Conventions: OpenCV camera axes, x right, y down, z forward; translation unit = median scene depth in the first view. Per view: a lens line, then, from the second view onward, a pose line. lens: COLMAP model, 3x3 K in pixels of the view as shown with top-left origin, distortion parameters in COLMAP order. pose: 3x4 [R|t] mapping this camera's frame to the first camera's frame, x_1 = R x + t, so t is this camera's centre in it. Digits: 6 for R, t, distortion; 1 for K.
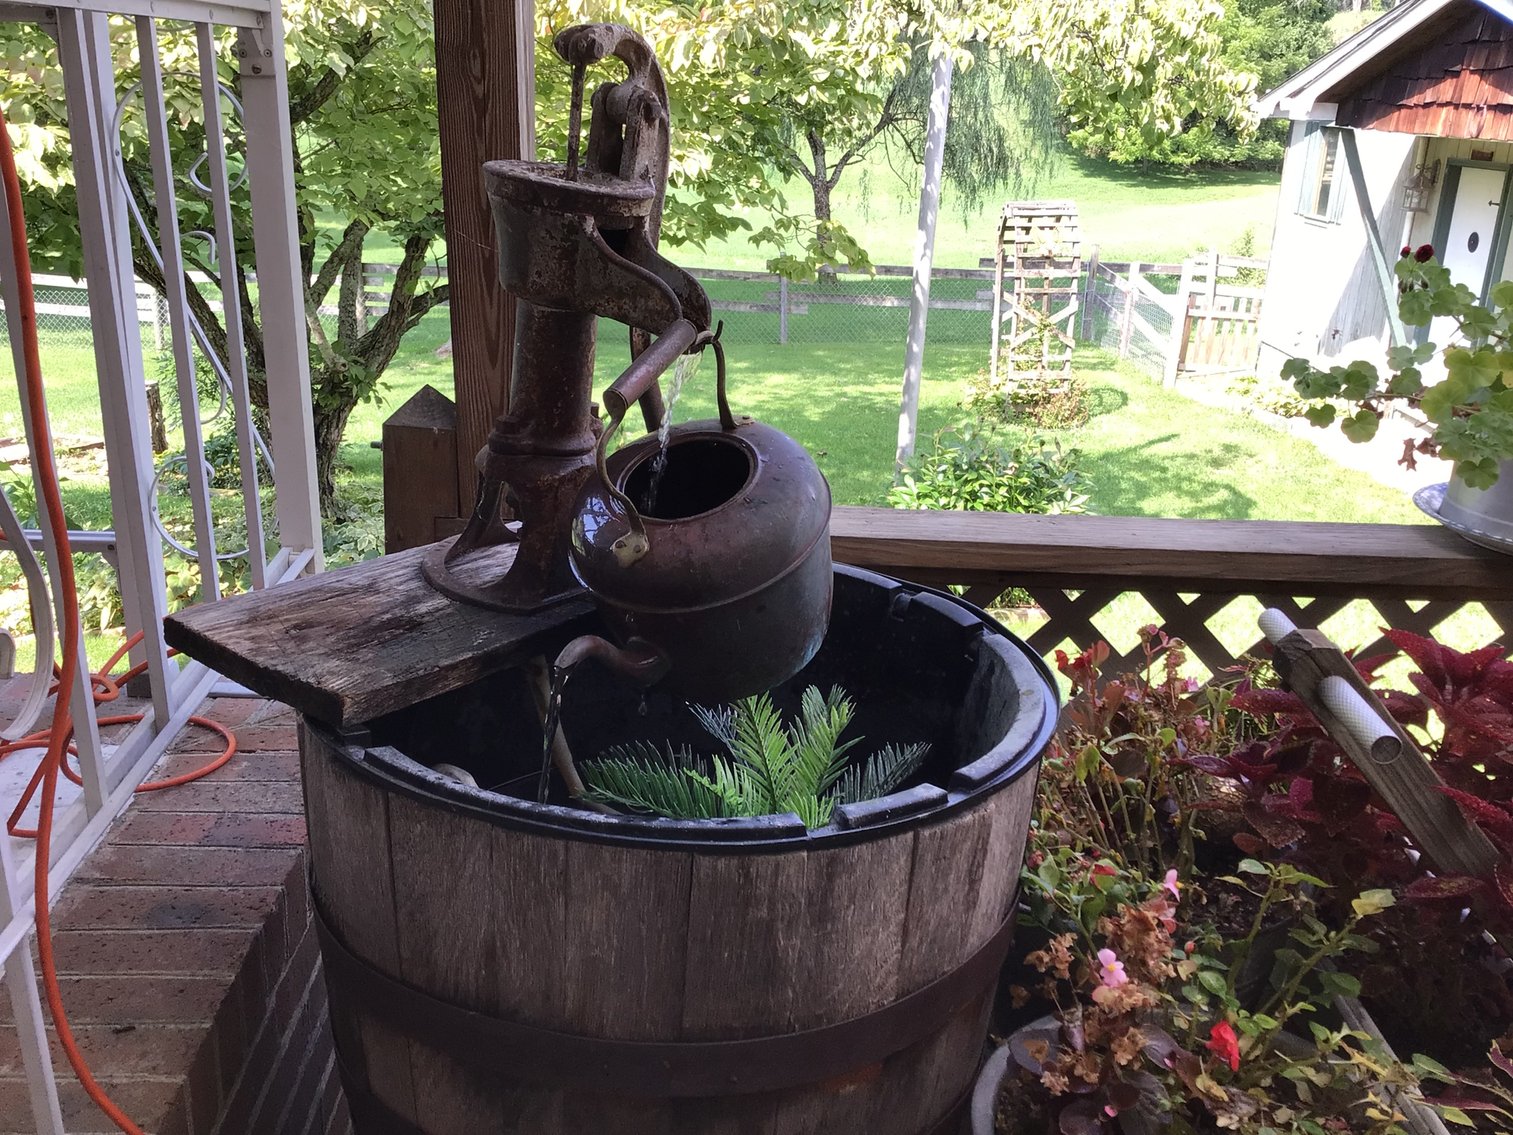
lens RADIAL K [[1426.3, 0, 816.0], [0, 1426.3, 562.8], [0, 0, 1]] dist [0.228460, -0.415732]
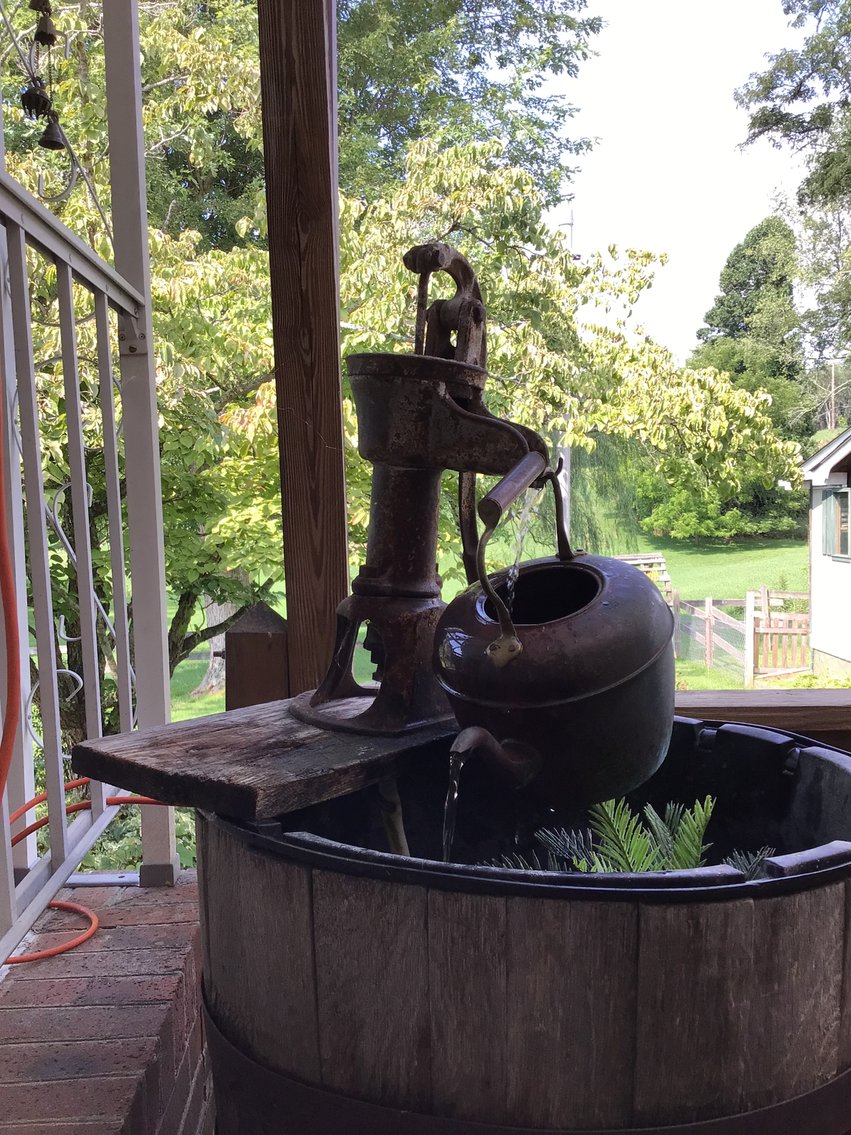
lens RADIAL K [[1020.0, 0, 426.3], [0, 1020.0, 643.6], [0, 0, 1]] dist [0.137187, -0.280012]
pose [[0.997794, -0.060766, 0.026732, -0.199610], [0.065577, 0.964863, -0.254437, 0.169770], [-0.010332, 0.255629, 0.966720, 0.248862]]
